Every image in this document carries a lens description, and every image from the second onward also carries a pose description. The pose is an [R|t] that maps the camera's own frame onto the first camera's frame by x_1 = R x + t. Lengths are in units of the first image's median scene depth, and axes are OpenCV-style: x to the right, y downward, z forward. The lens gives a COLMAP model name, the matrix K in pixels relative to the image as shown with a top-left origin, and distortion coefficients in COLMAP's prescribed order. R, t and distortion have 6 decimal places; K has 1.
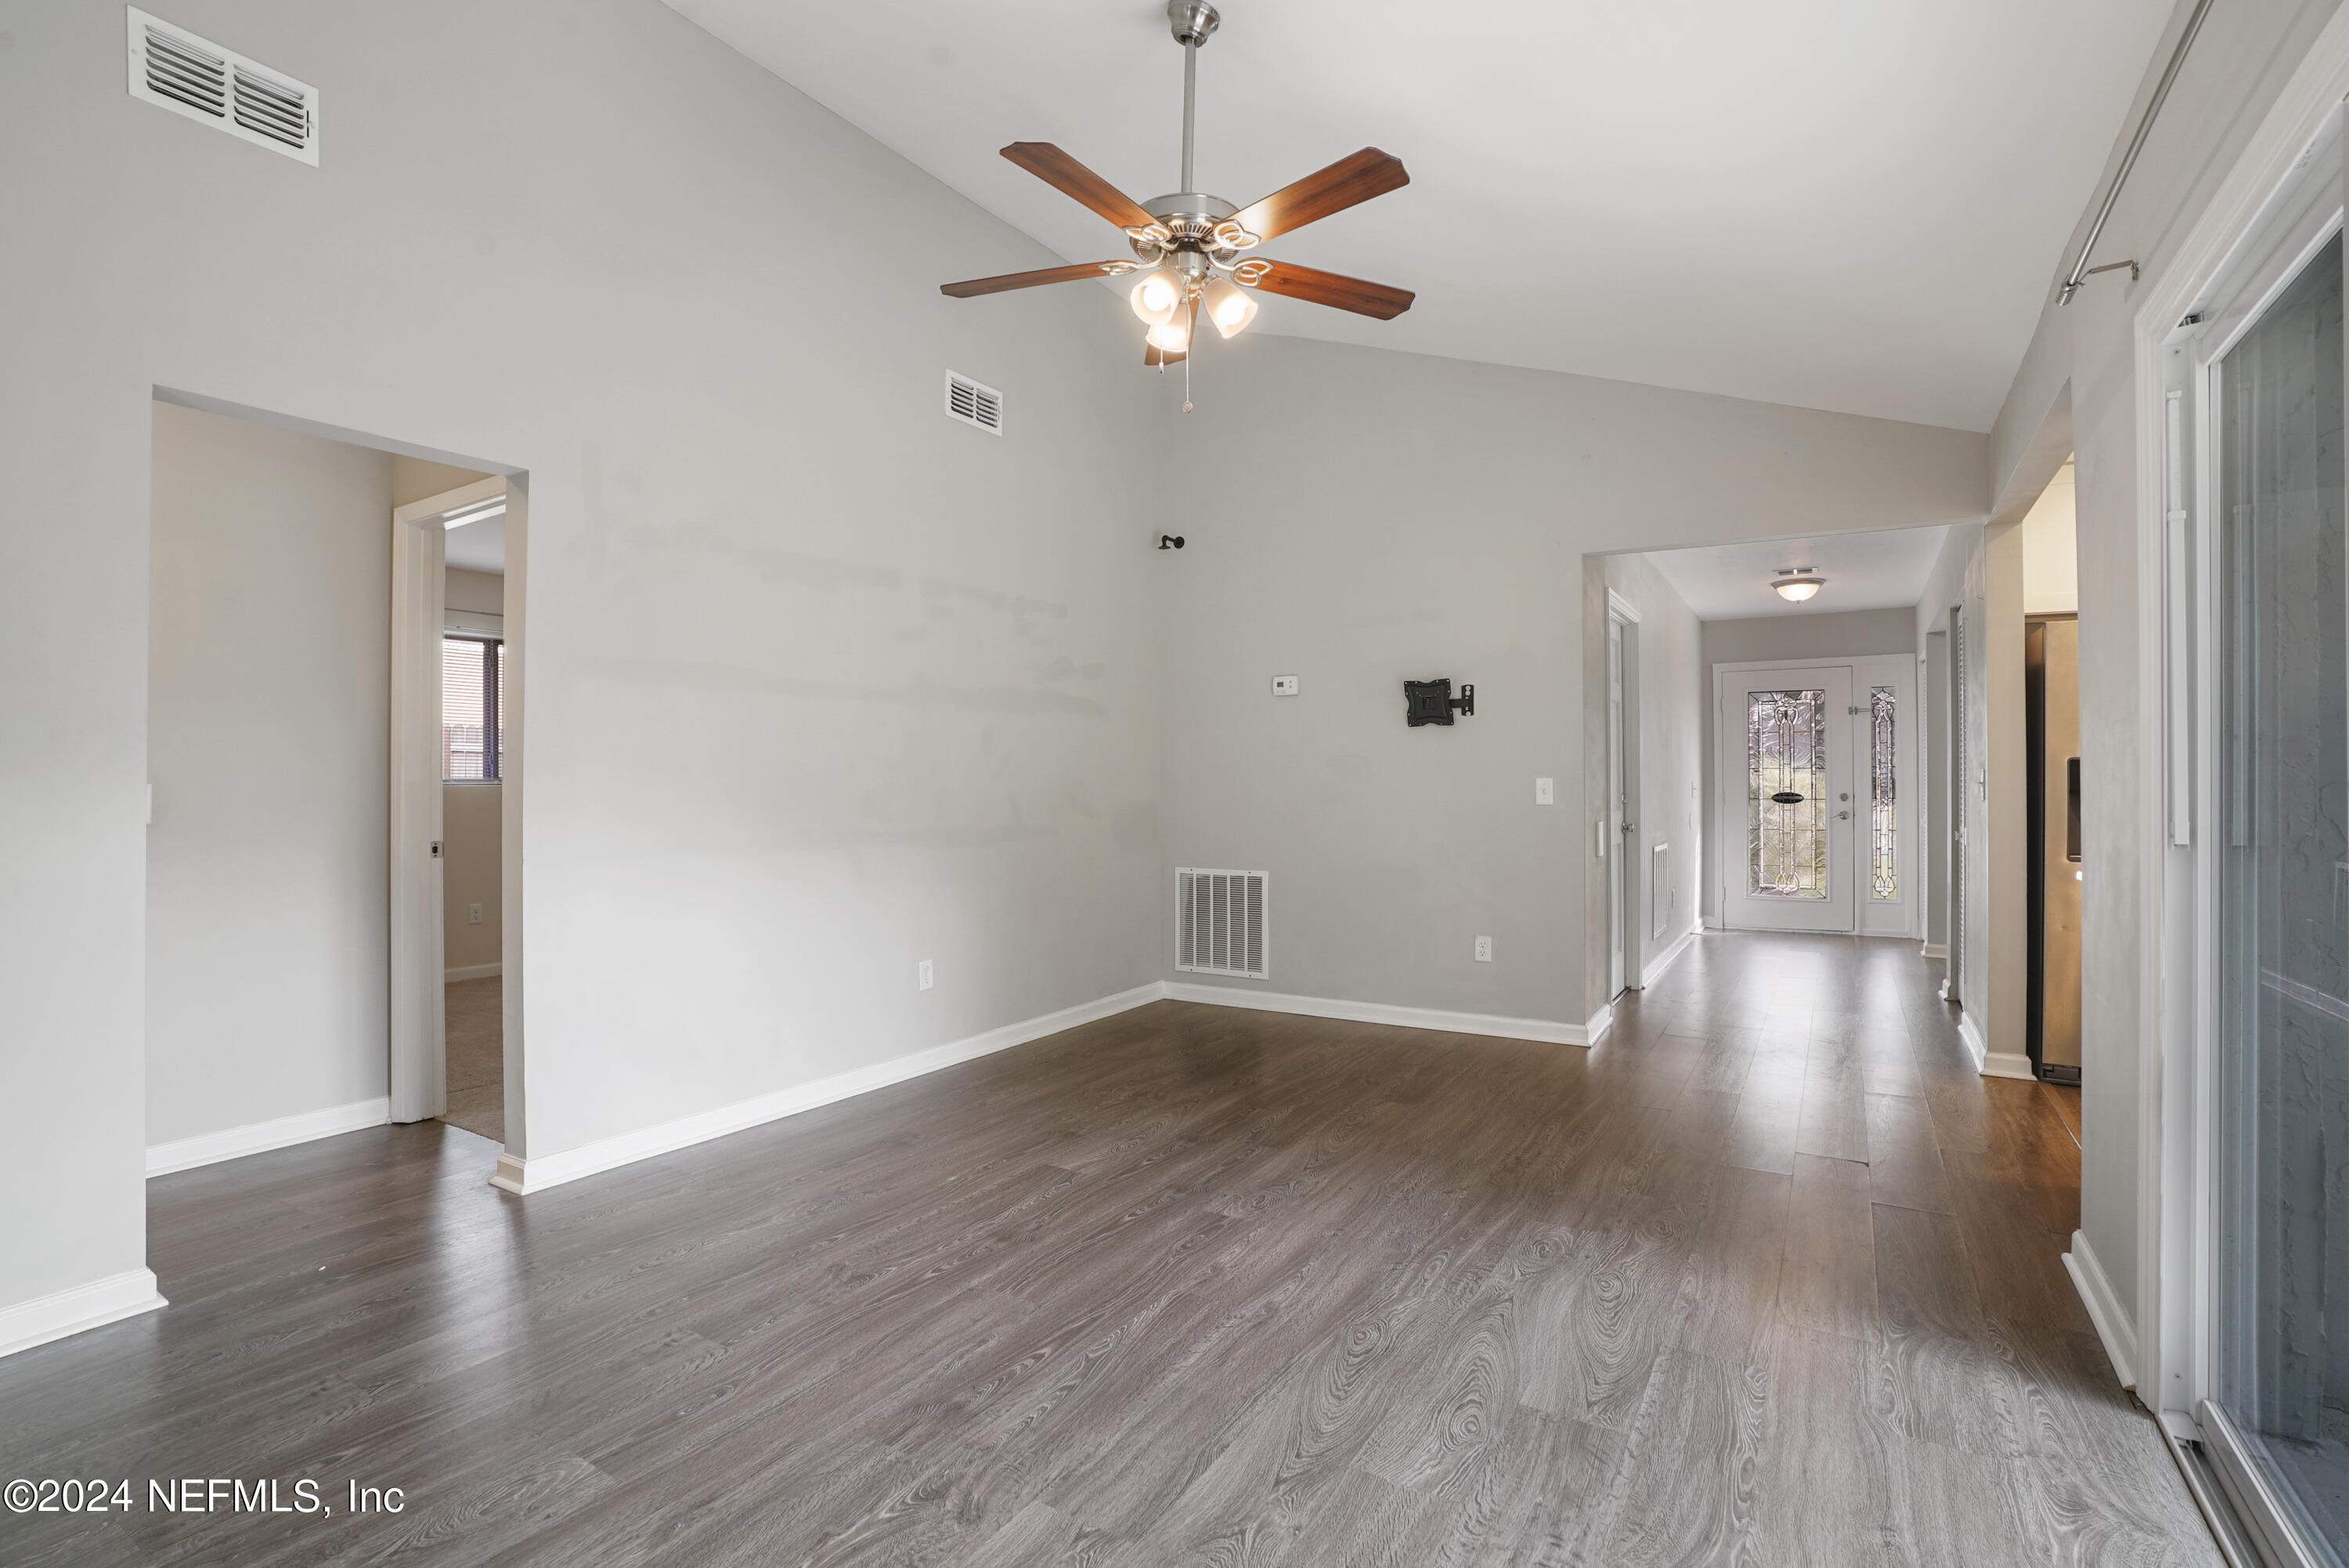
lens RADIAL K [[1056.8, 0, 1169.0], [0, 1056.8, 791.7], [0, 0, 1]] dist [-0.064668, 0.022562]
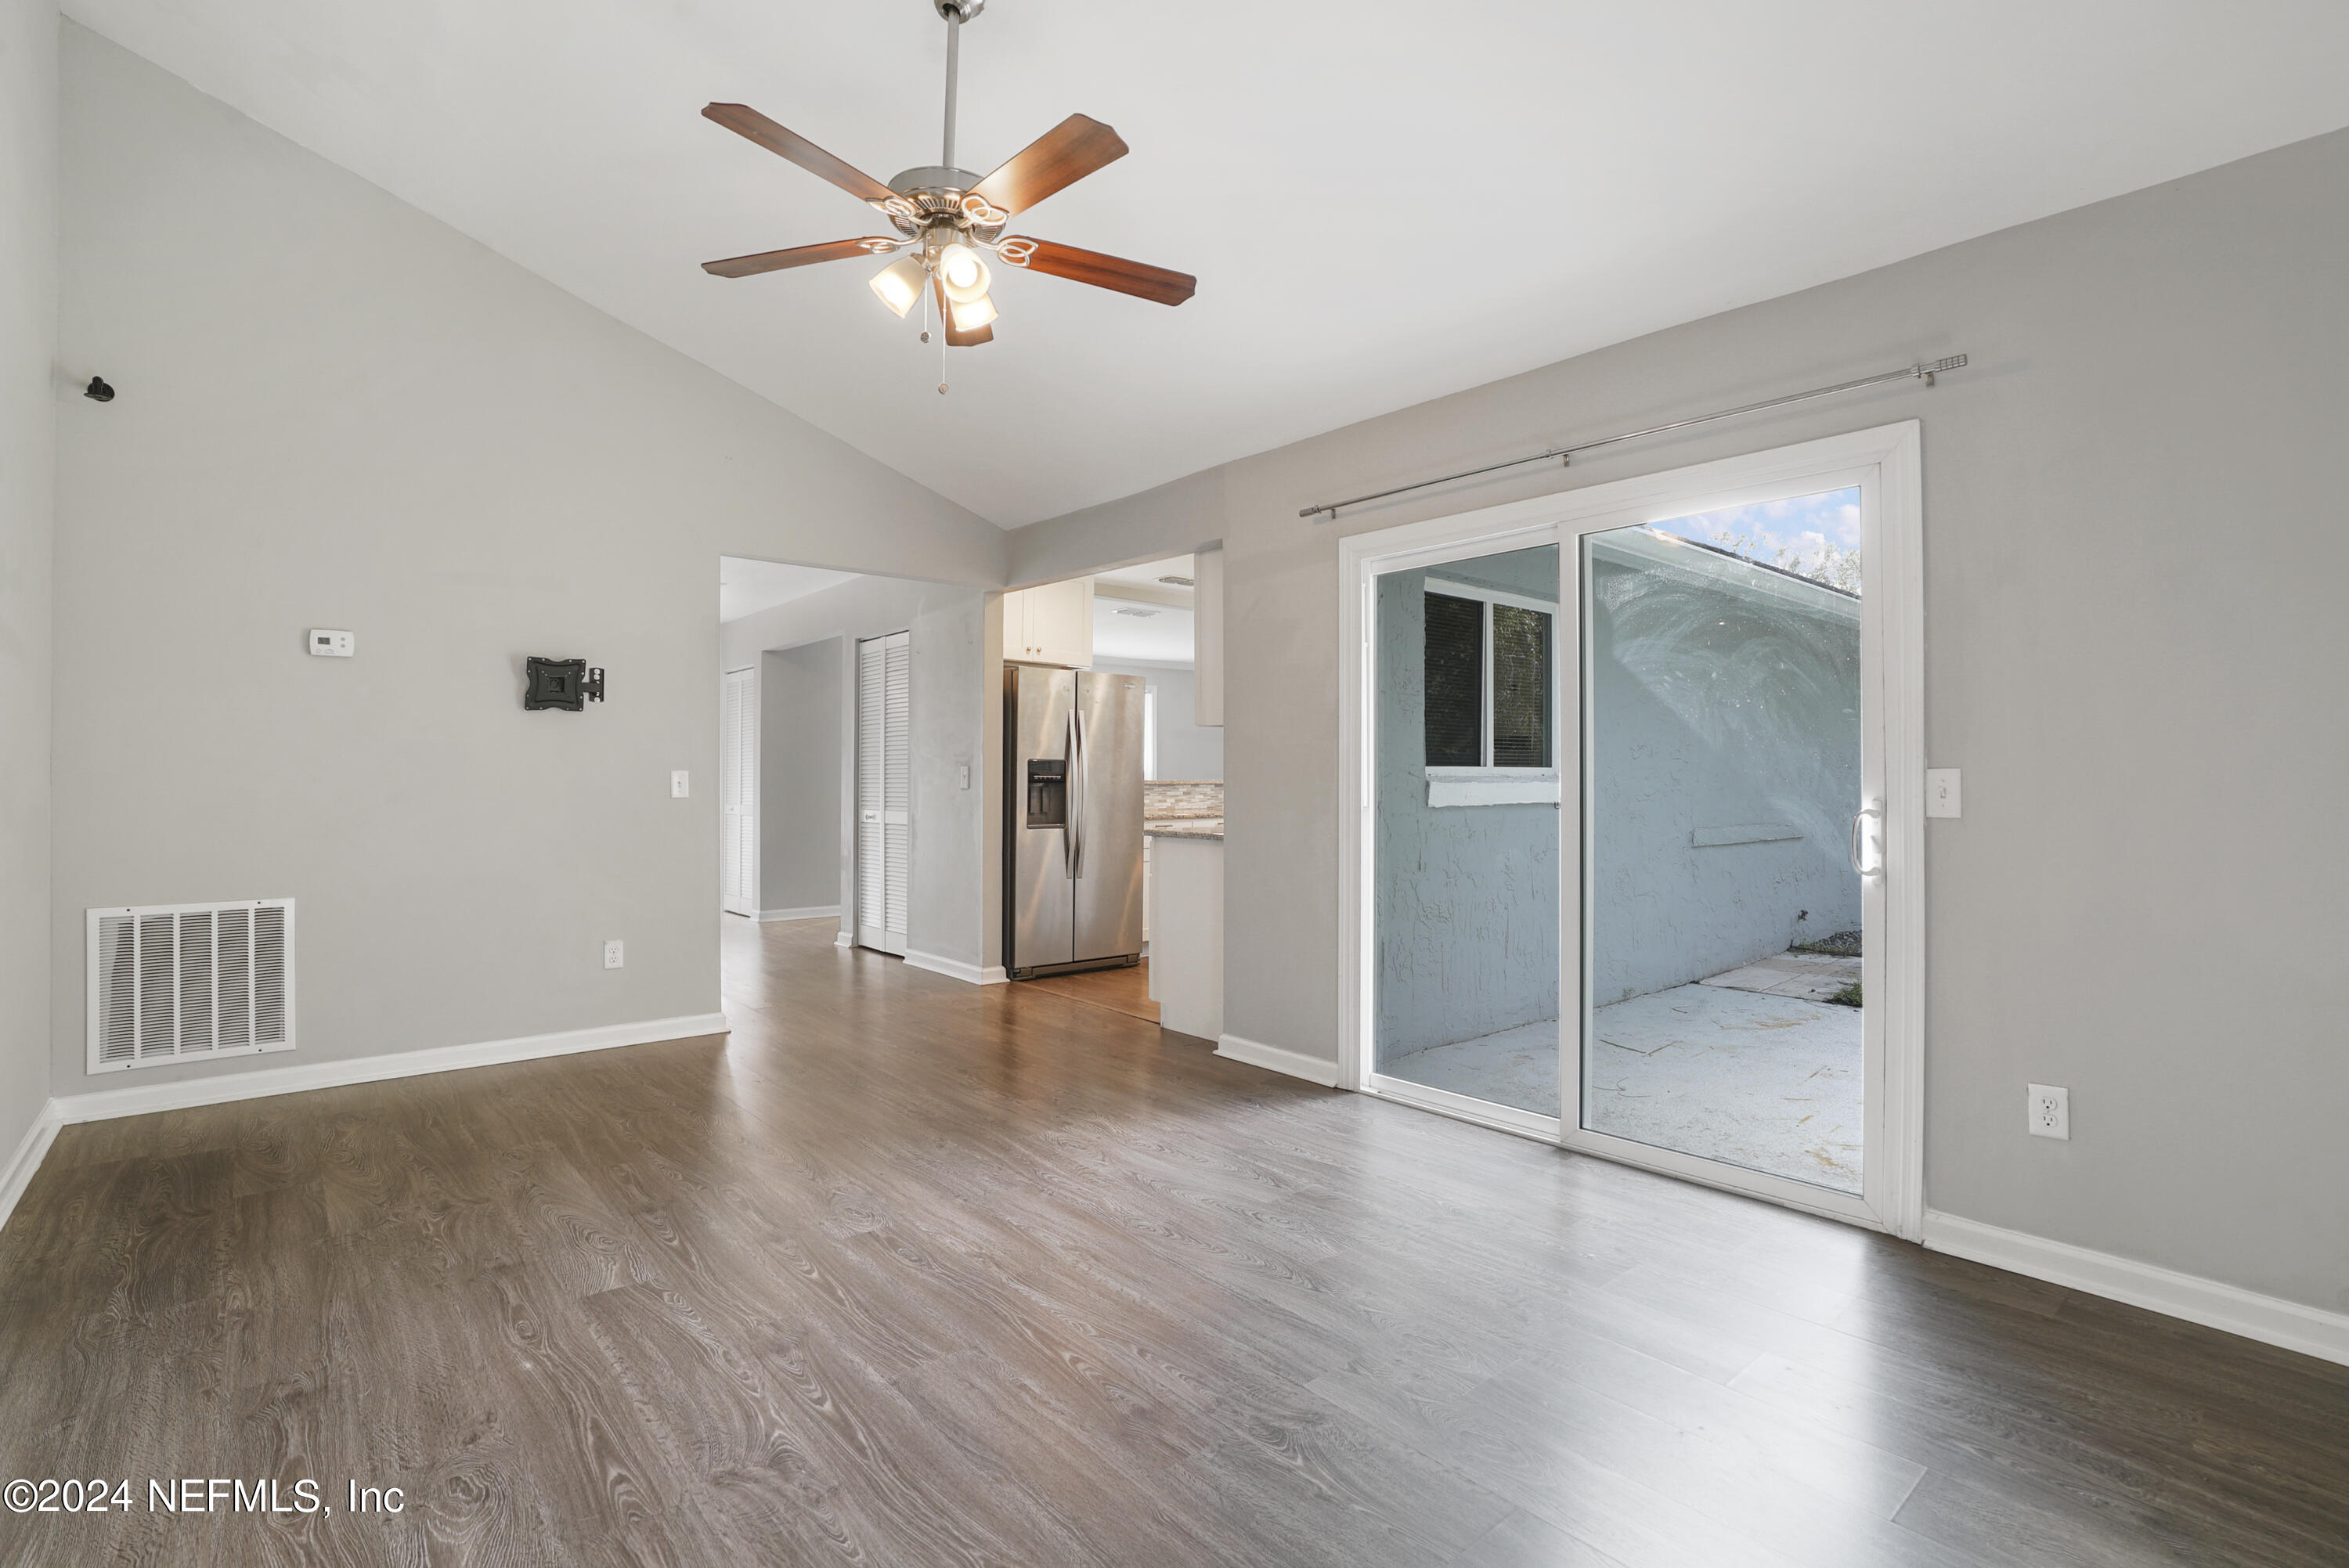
lens RADIAL K [[1056.8, 0, 1169.0], [0, 1056.8, 791.7], [0, 0, 1]] dist [-0.064668, 0.022562]
pose [[0.339157, -0.012422, 0.940648, -0.632149], [0.005562, 0.999922, 0.011199, -0.002600], [-0.940713, 0.001434, 0.339200, 0.363321]]
